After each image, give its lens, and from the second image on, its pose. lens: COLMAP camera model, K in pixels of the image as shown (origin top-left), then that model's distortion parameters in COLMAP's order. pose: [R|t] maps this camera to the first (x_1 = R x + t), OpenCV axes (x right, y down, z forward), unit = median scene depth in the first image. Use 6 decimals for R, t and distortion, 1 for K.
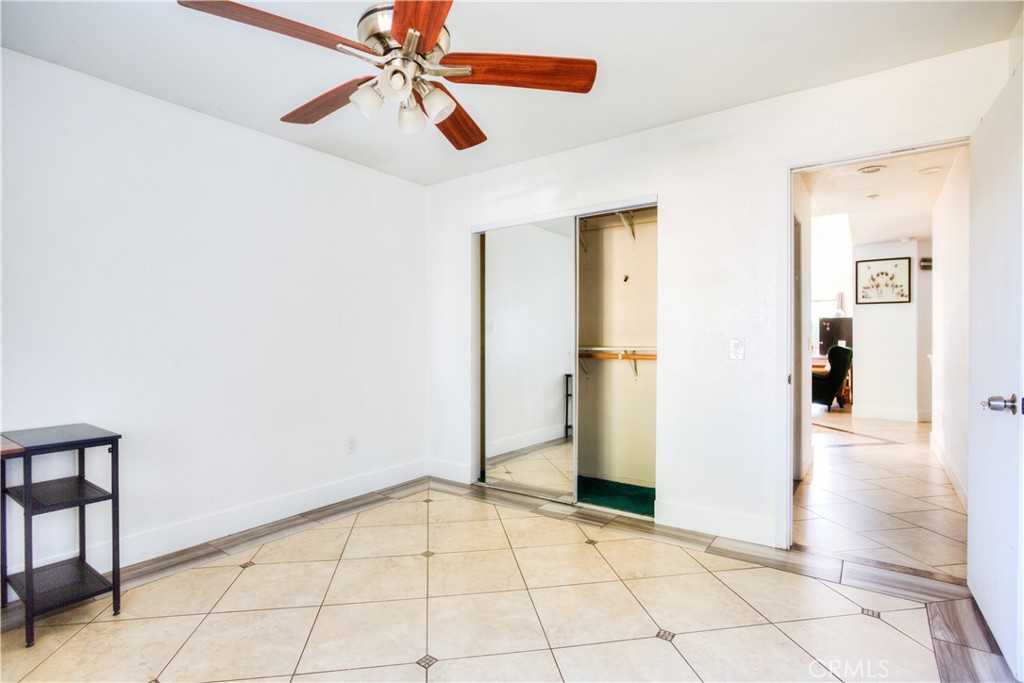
lens RADIAL K [[505.2, 0, 502.6], [0, 505.2, 343.6], [0, 0, 1]] dist [-0.018874, 0.011468]
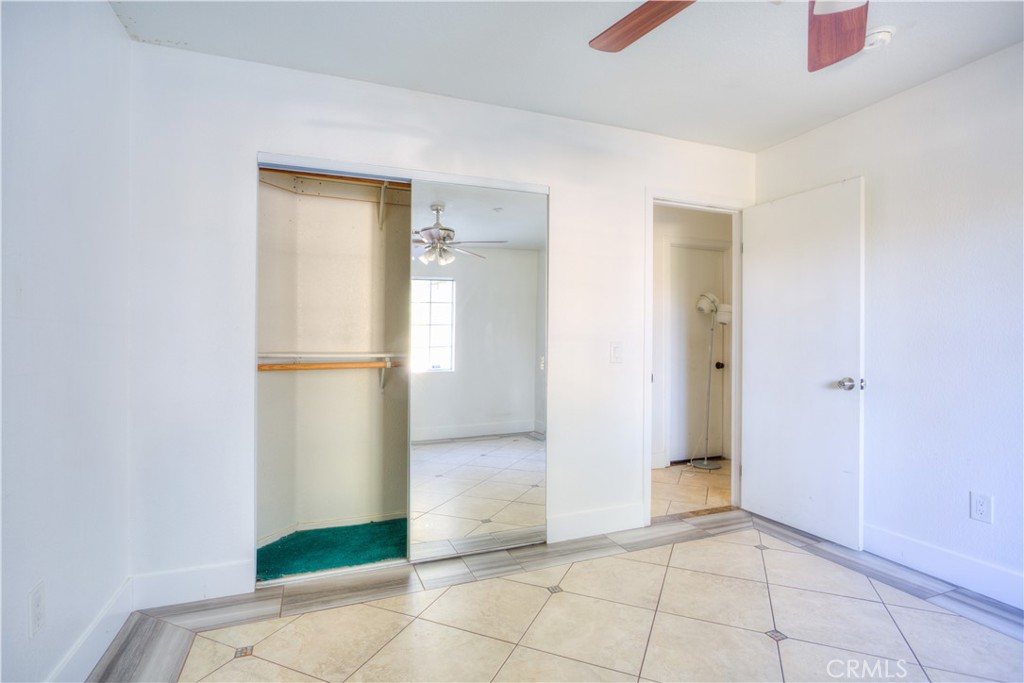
lens RADIAL K [[505.2, 0, 508.8], [0, 505.2, 343.2], [0, 0, 1]] dist [-0.018874, 0.011468]
pose [[0.533203, 0.002976, 0.845982, -0.561699], [0.004389, 0.999971, -0.006284, -0.004140], [-0.845976, 0.007064, 0.533174, 0.621297]]
